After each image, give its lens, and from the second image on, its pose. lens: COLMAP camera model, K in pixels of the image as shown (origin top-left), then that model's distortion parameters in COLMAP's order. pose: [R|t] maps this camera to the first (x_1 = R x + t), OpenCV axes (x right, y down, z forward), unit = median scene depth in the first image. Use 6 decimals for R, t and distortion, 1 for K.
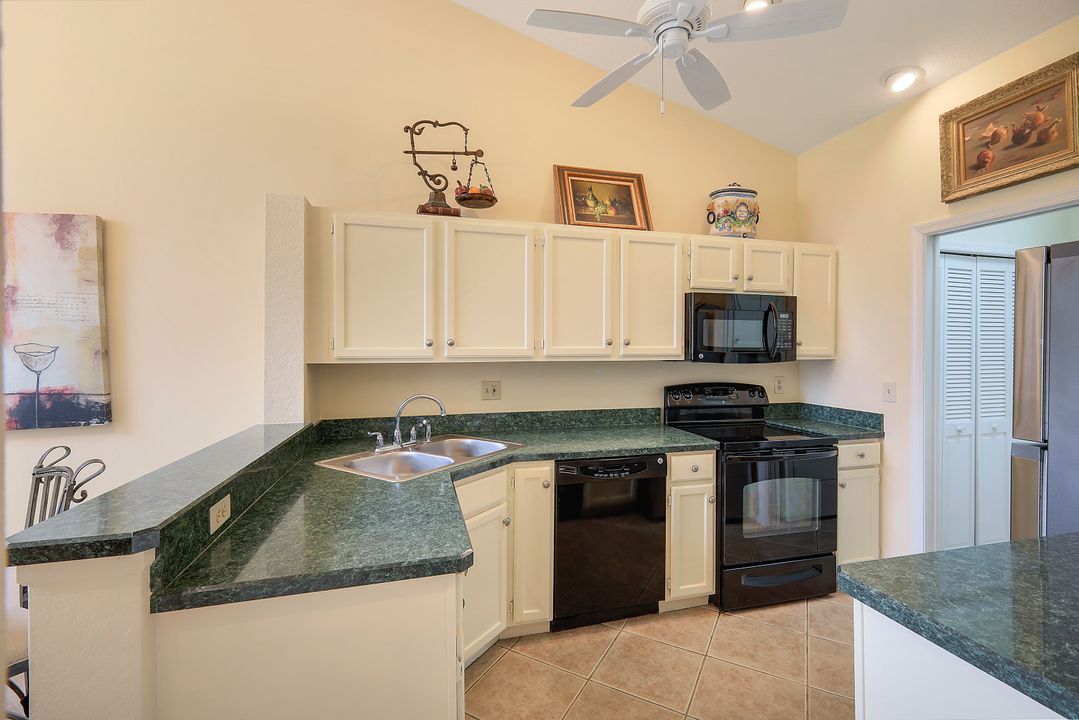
lens RADIAL K [[471.4, 0, 540.5], [0, 471.4, 352.3], [0, 0, 1]] dist [-0.000264, 0.000826]
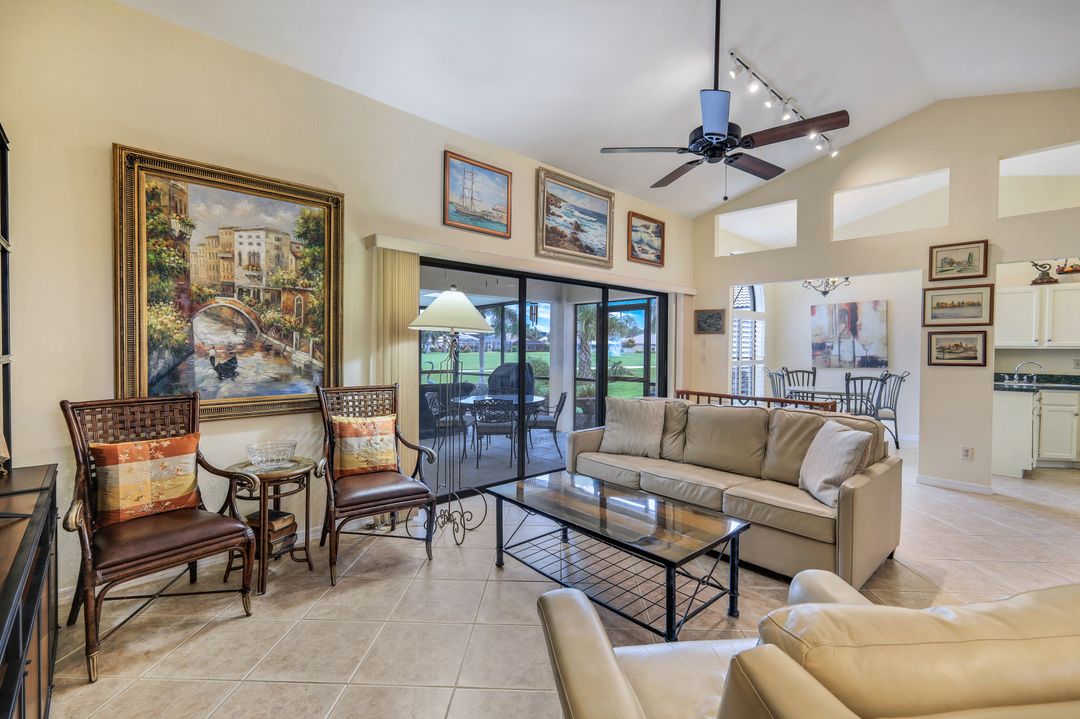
lens RADIAL K [[475.6, 0, 540.1], [0, 475.6, 353.1], [0, 0, 1]] dist [0.001479, 0.000789]
pose [[0.457790, 0.015182, -0.888931, 0.694042], [-0.018176, 0.999805, 0.007715, 0.066817], [0.888874, 0.012625, 0.457977, -2.124557]]
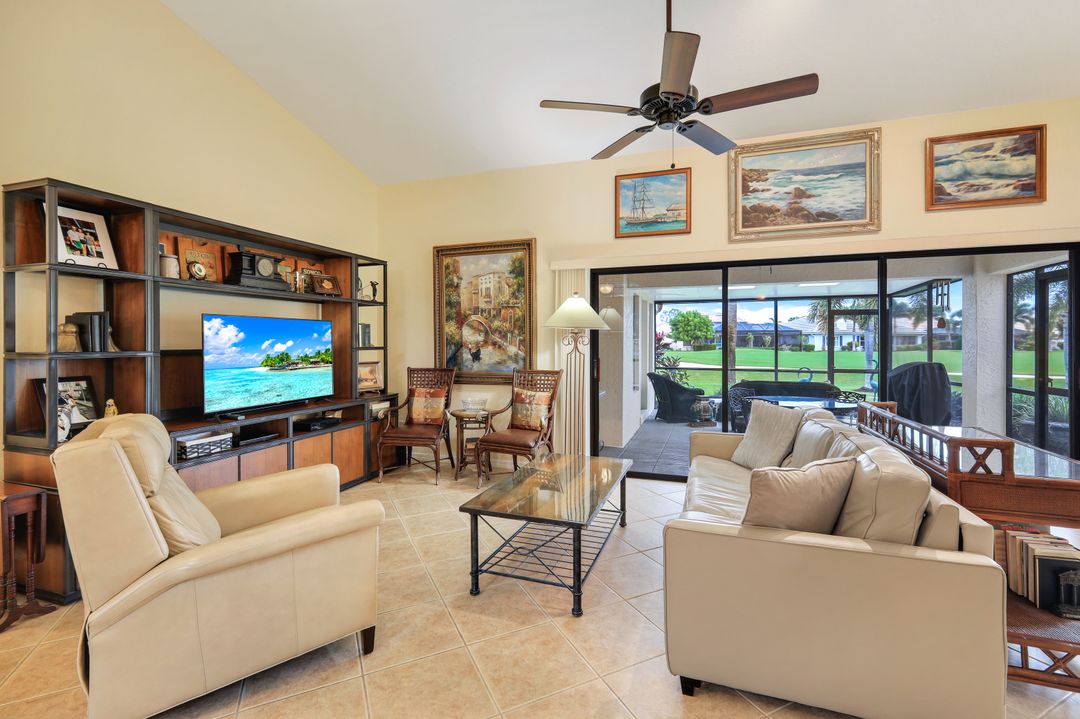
lens RADIAL K [[475.6, 0, 540.1], [0, 475.6, 353.1], [0, 0, 1]] dist [0.001479, 0.000789]
pose [[-0.570930, 0.018200, -0.820797, 0.836839], [-0.007720, 0.999591, 0.027535, 0.059730], [0.820963, 0.022057, -0.570556, -0.954234]]
